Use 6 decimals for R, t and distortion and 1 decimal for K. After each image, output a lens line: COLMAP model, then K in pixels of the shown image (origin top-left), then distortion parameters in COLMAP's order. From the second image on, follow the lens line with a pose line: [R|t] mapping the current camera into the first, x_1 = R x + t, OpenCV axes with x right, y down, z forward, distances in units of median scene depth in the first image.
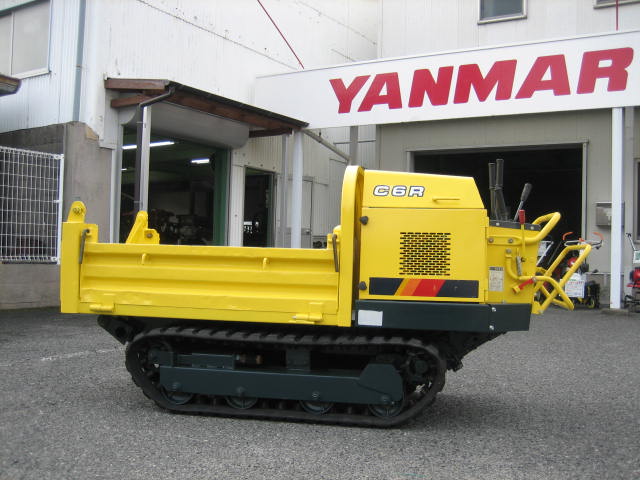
lens RADIAL K [[667.1, 0, 320.0], [0, 667.1, 240.0], [0, 0, 1]] dist [-0.140101, 0.189288]
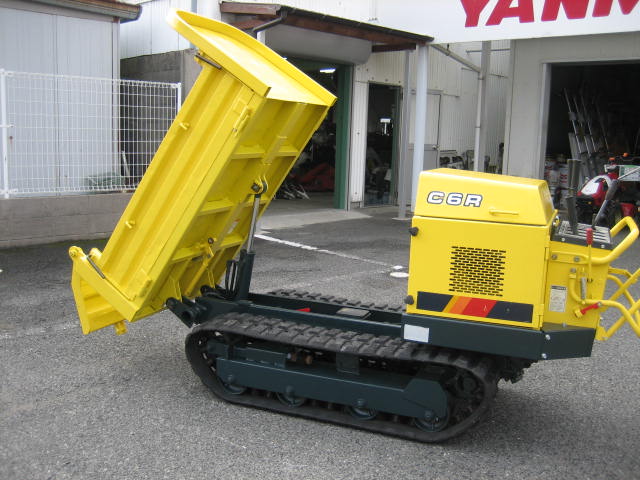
lens RADIAL K [[667.1, 0, 320.0], [0, 667.1, 240.0], [0, 0, 1]] dist [-0.140101, 0.189288]
pose [[0.976153, 0.038153, -0.213706, 0.135961], [-0.002649, 0.986455, 0.164011, -0.168625], [0.217069, -0.159533, 0.963032, 0.066123]]
